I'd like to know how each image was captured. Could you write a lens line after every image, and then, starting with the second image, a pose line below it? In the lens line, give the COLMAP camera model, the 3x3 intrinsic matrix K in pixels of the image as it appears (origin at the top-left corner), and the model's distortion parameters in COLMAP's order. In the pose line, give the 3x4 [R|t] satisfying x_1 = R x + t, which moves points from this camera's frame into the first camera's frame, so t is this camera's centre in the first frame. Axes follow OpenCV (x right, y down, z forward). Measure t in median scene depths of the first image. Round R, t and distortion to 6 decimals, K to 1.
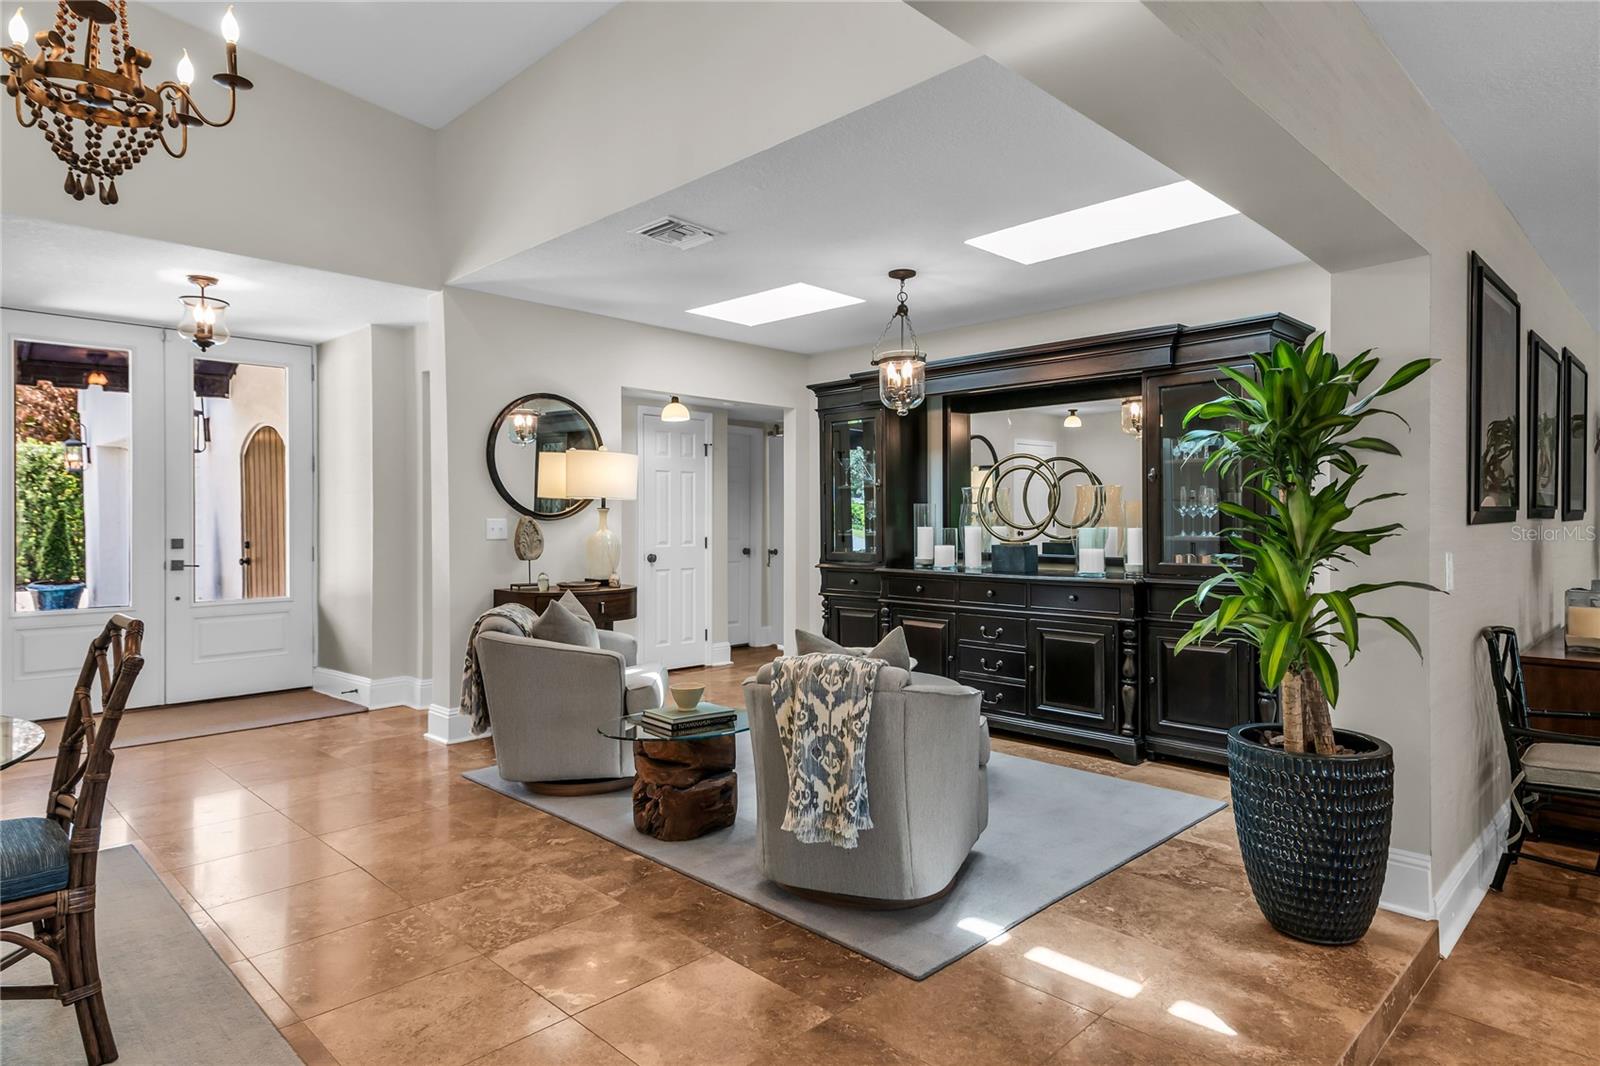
lens RADIAL K [[905.2, 0, 803.5], [0, 905.2, 514.3], [0, 0, 1]] dist [0.058526, -0.066708]
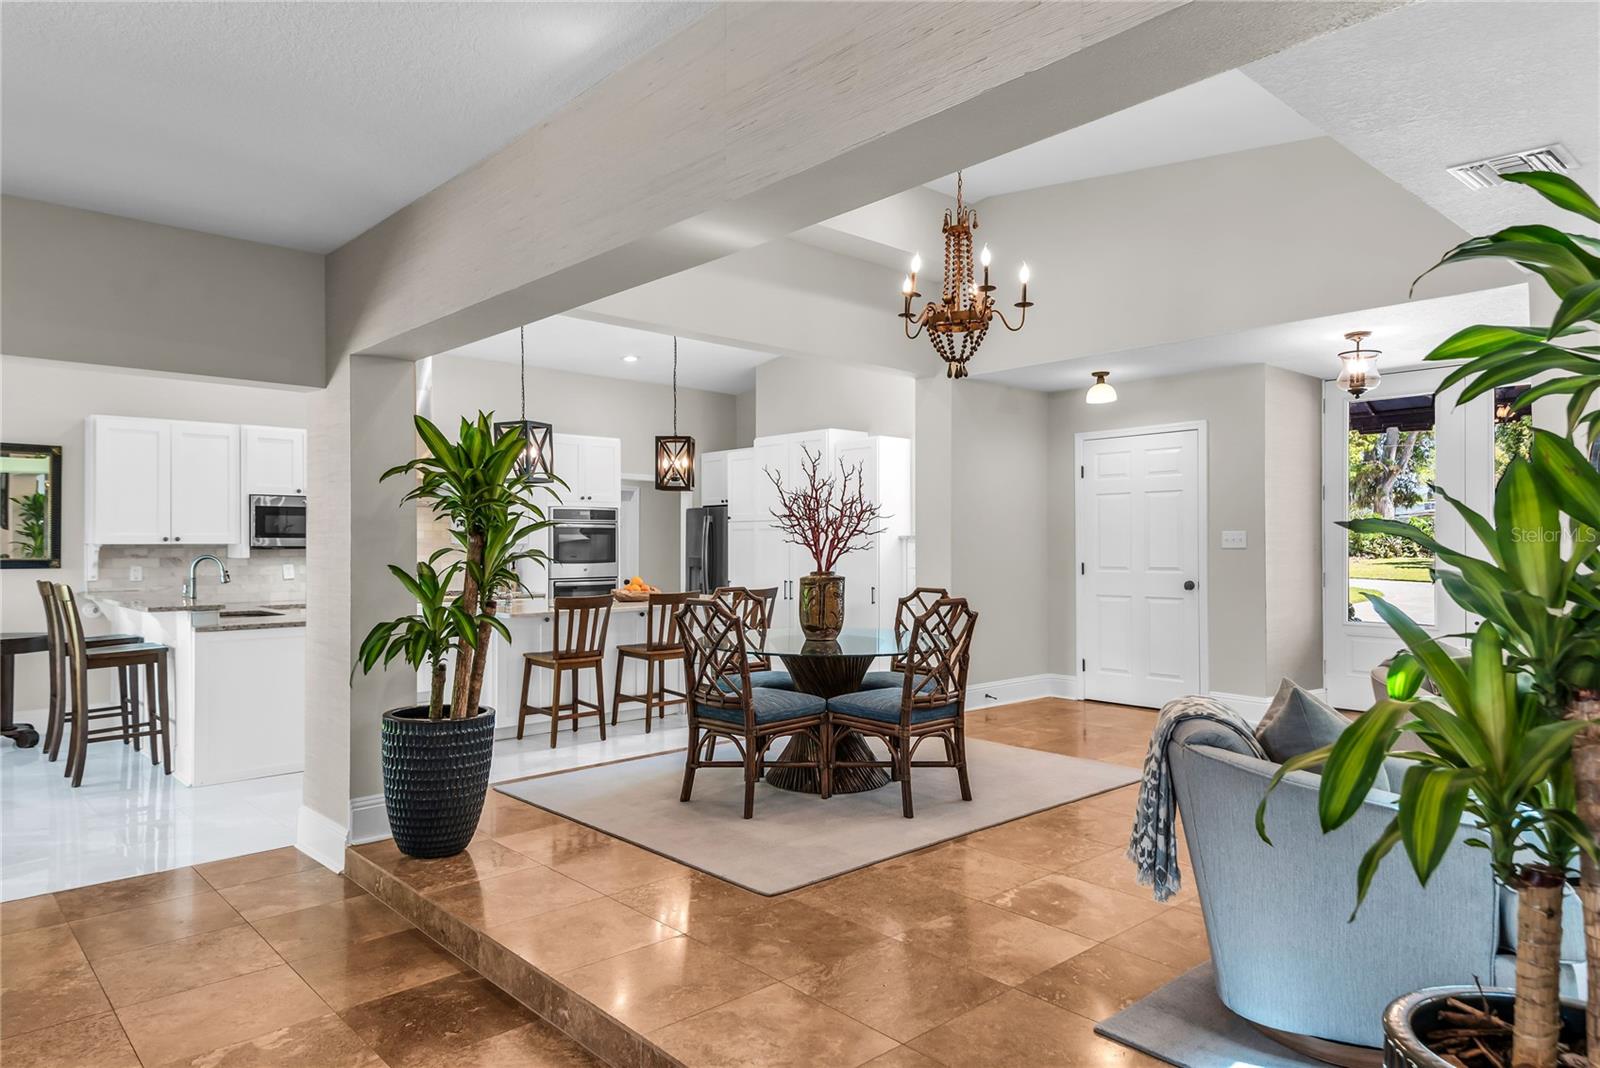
lens RADIAL K [[981.7, 0, 804.7], [0, 981.7, 537.6], [0, 0, 1]] dist [0.047388, 0.000030]
pose [[-0.056316, -0.007557, -0.998384, 1.145345], [0.006289, 0.999949, -0.007923, -0.001791], [0.998393, -0.006725, -0.056266, 0.730219]]
